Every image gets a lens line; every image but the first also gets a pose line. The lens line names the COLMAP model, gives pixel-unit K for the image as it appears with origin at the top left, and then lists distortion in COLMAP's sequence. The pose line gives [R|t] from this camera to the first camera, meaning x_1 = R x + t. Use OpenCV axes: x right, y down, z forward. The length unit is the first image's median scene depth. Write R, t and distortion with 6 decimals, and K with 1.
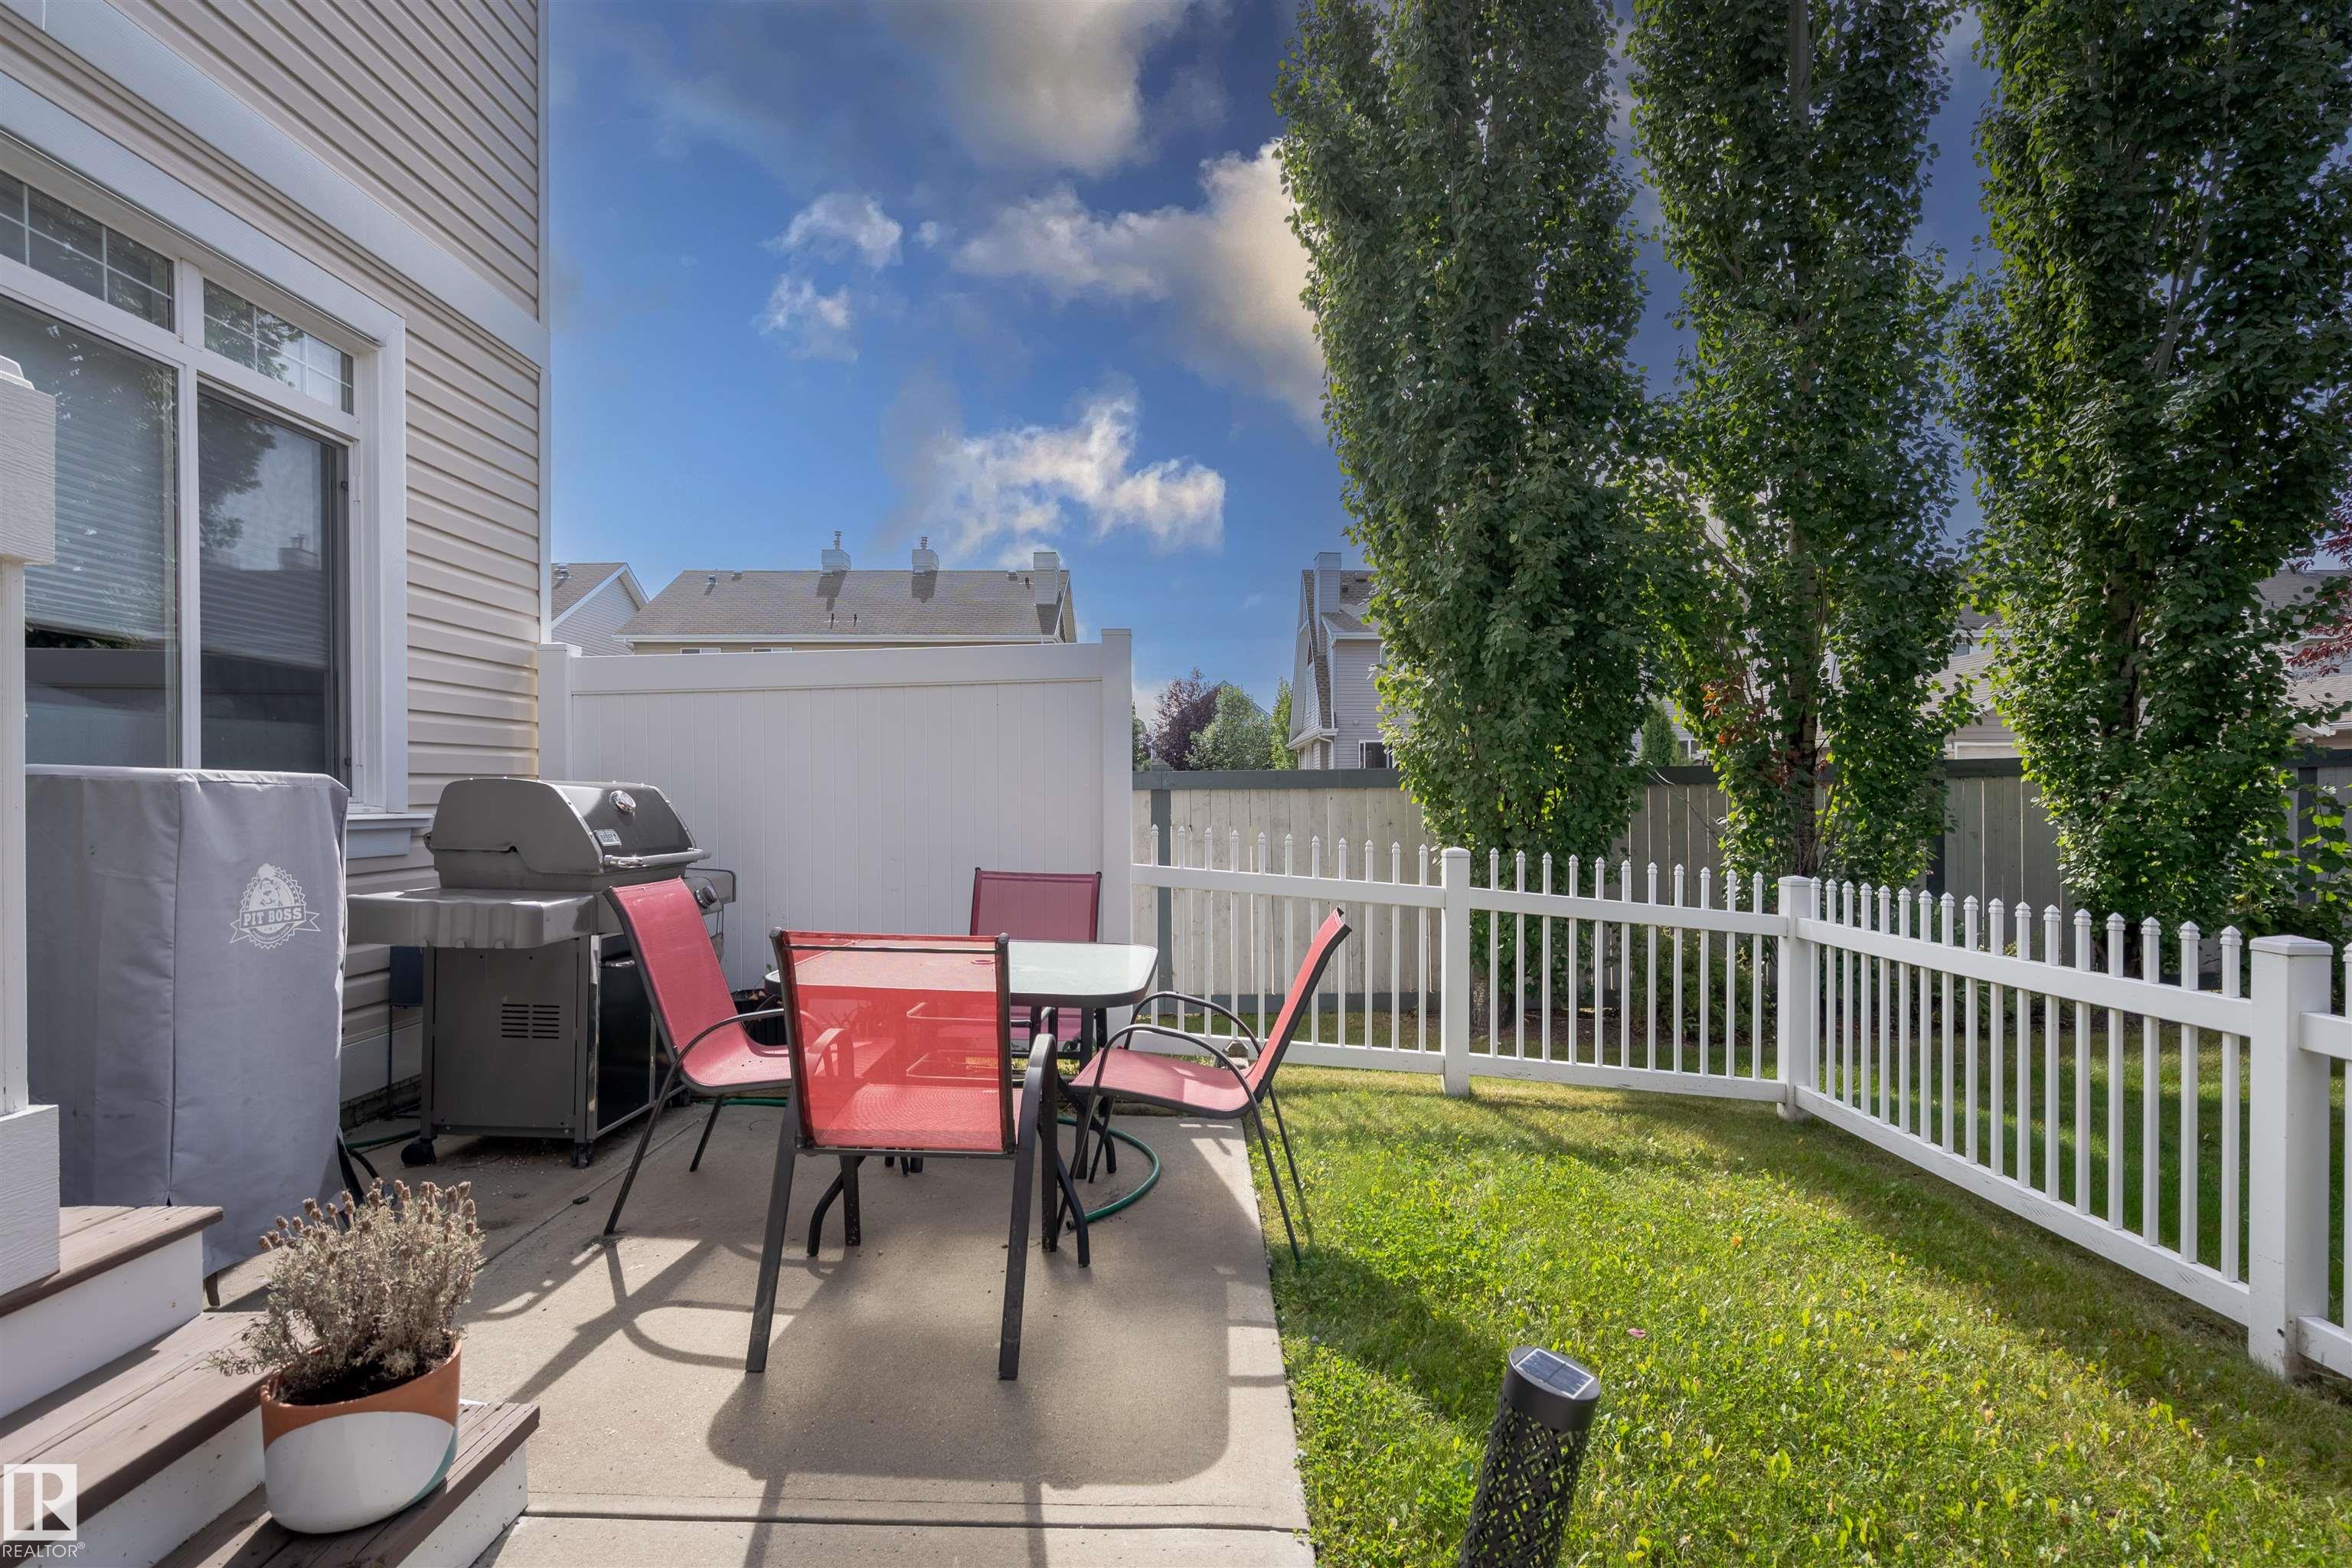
lens RADIAL K [[1119.3, 0, 1220.3], [0, 1119.3, 780.3], [0, 0, 1]] dist [0.020258, -0.000071]
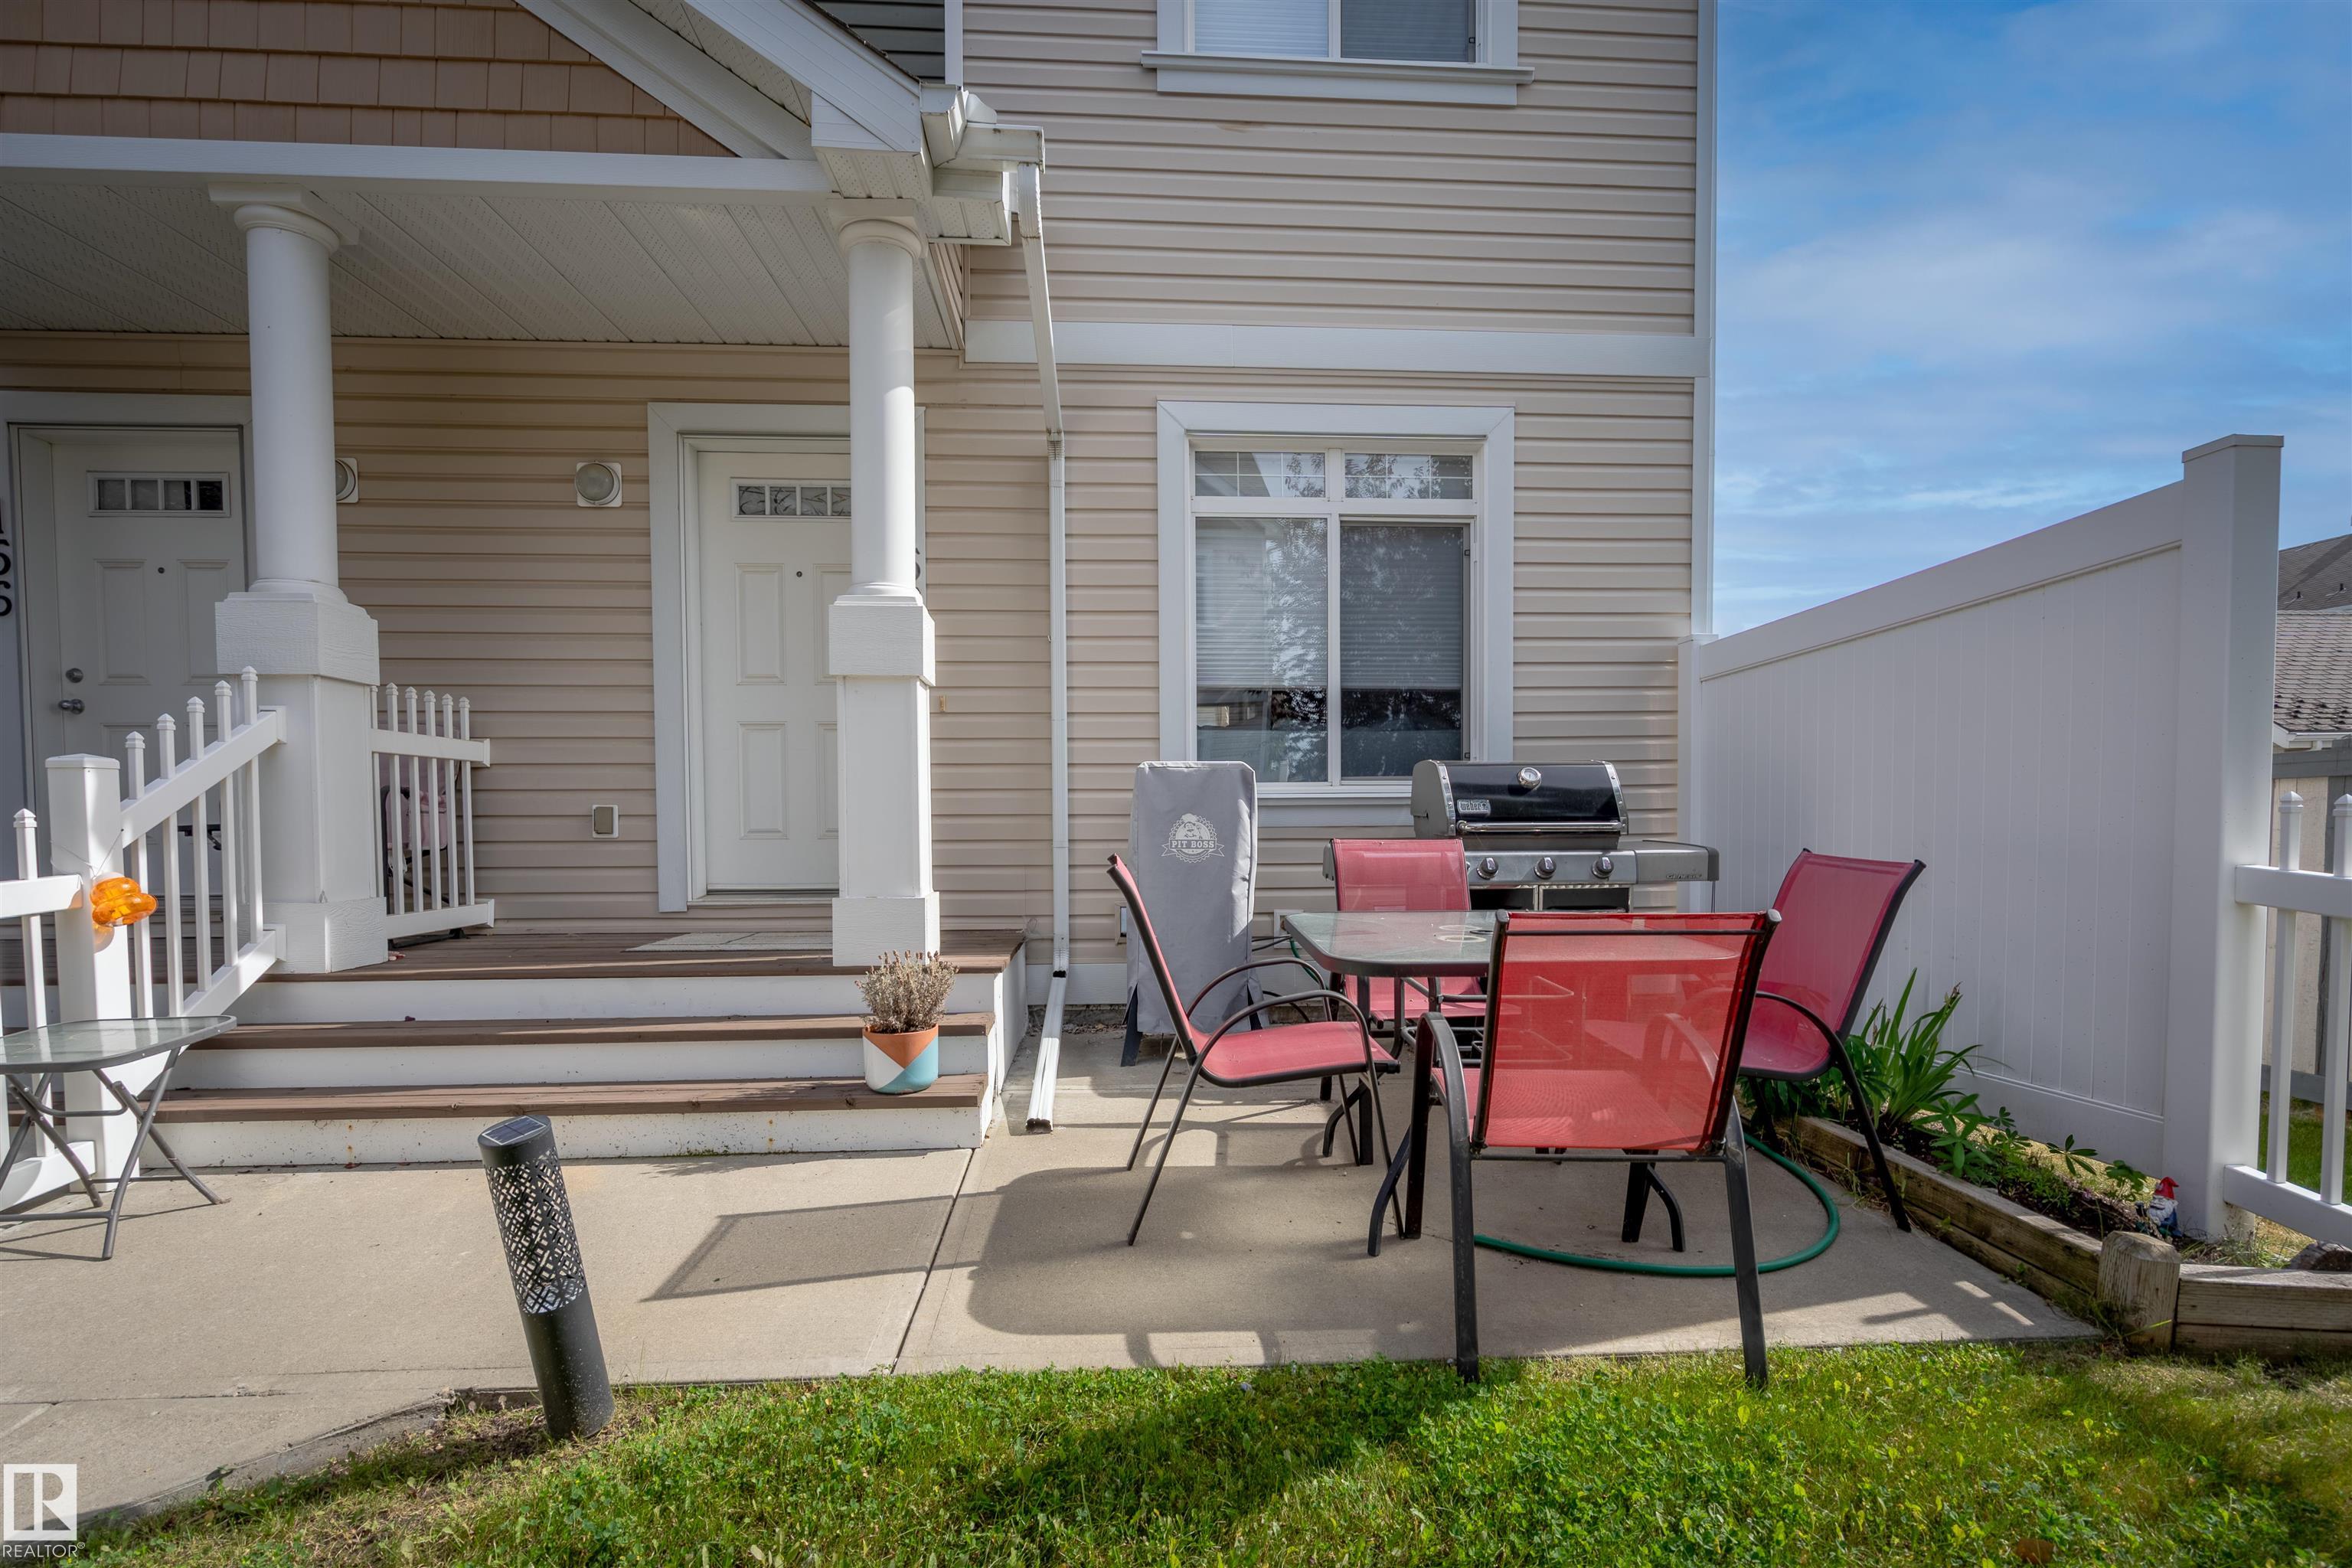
lens RADIAL K [[1110.1, 0, 1176.3], [0, 1110.1, 860.3], [0, 0, 1]] dist [-0.018031, -0.000157]
pose [[0.046588, 0.039419, -0.998136, 0.790996], [0.021722, 0.998945, 0.040465, 0.069854], [0.998678, -0.023567, 0.045682, 0.830224]]
